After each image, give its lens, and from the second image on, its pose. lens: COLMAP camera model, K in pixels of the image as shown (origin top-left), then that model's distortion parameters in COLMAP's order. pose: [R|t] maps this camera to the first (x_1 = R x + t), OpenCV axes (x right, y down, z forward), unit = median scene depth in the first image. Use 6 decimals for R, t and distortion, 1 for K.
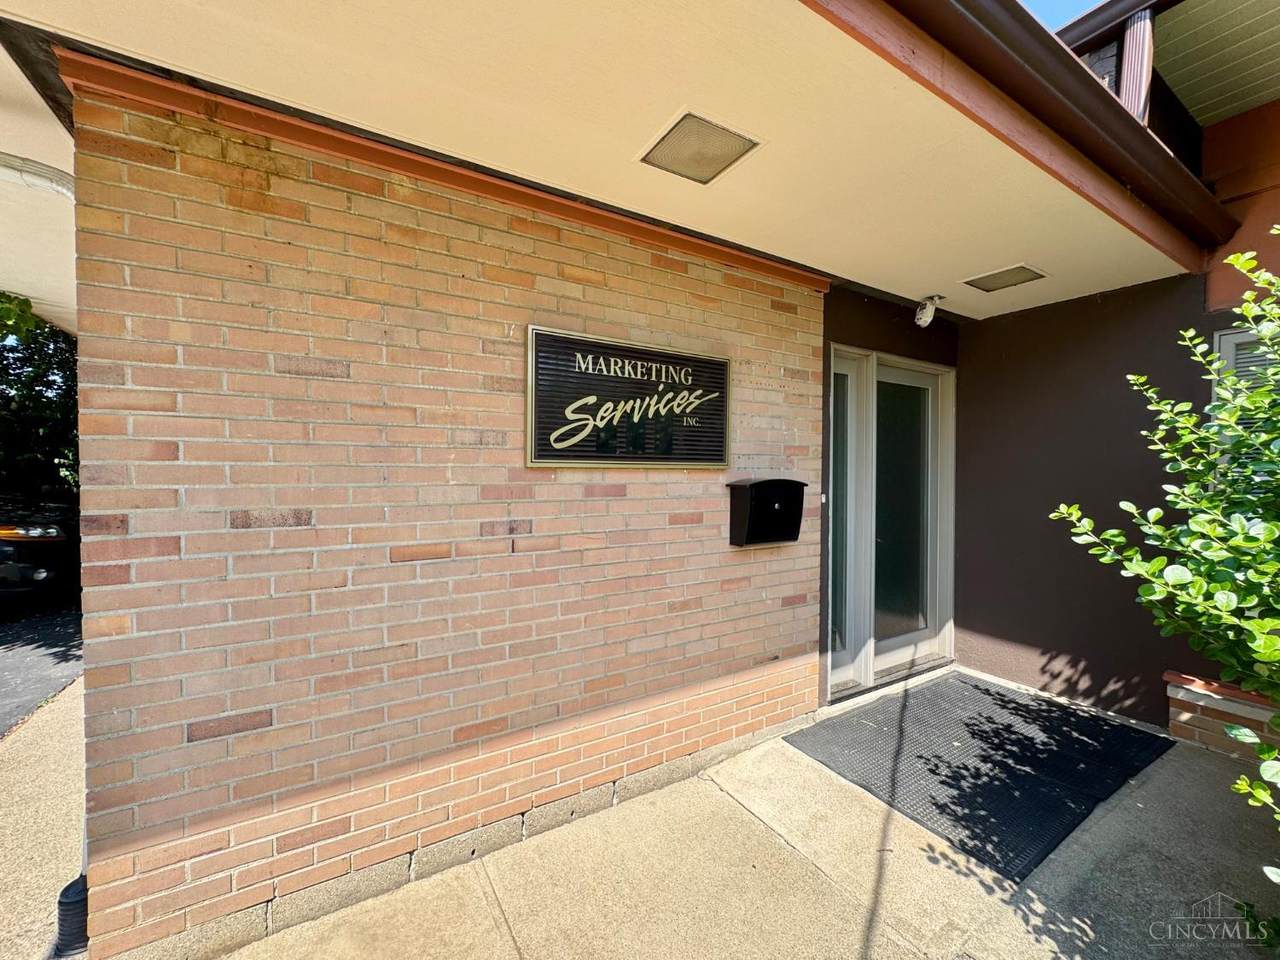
lens RADIAL K [[515.4, 0, 640.0], [0, 515.4, 480.0], [0, 0, 1]] dist [-0.000896, 0.000280]
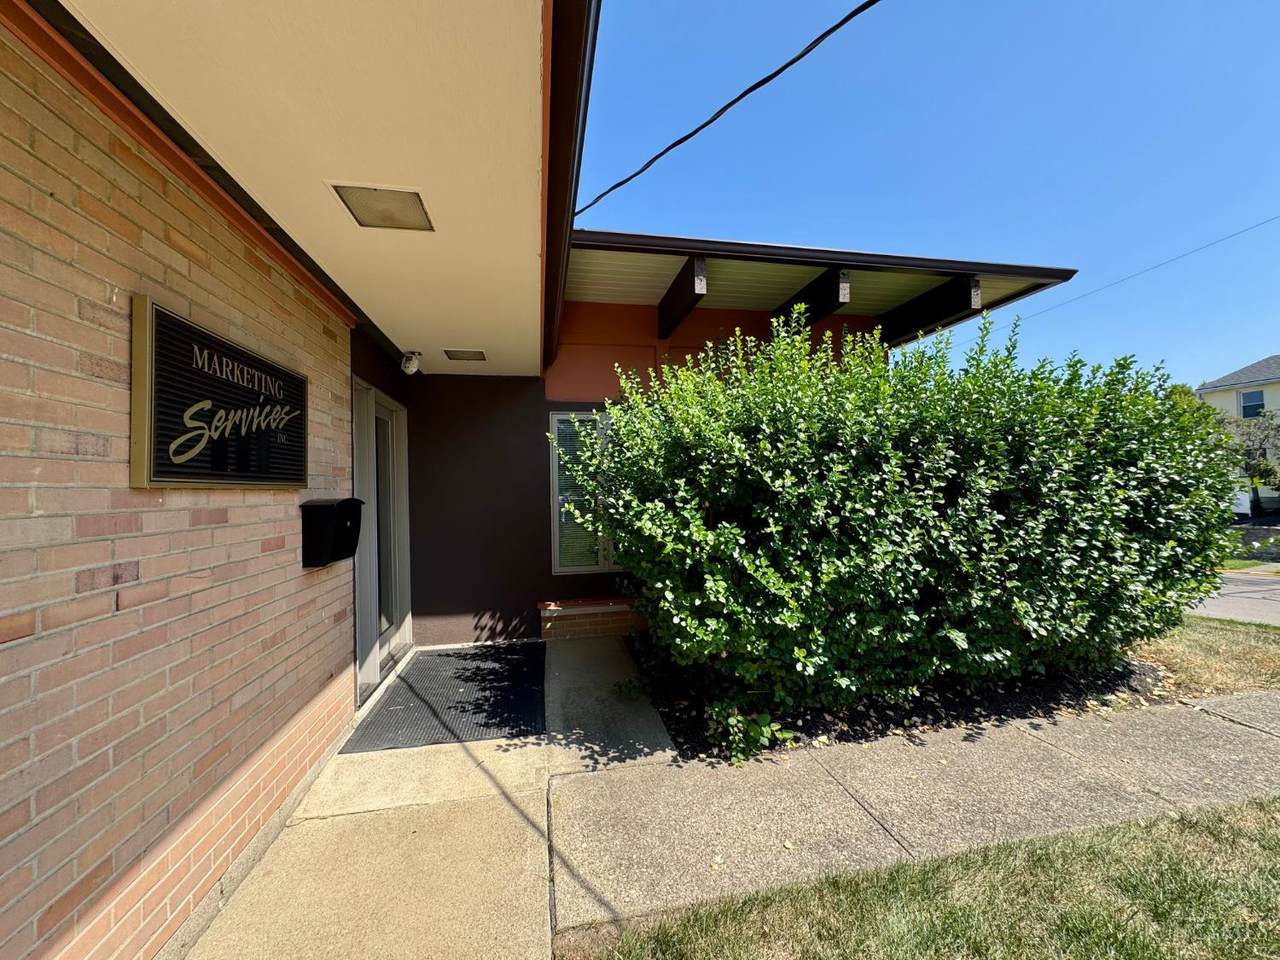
lens RADIAL K [[512.9, 0, 640.0], [0, 512.9, 480.0], [0, 0, 1]] dist [-0.001192, 0.000342]
pose [[0.348669, 0.002497, 0.937242, -0.613404], [0.042431, 0.998929, -0.018446, 0.006957], [-0.936285, 0.046200, 0.348190, 0.085029]]
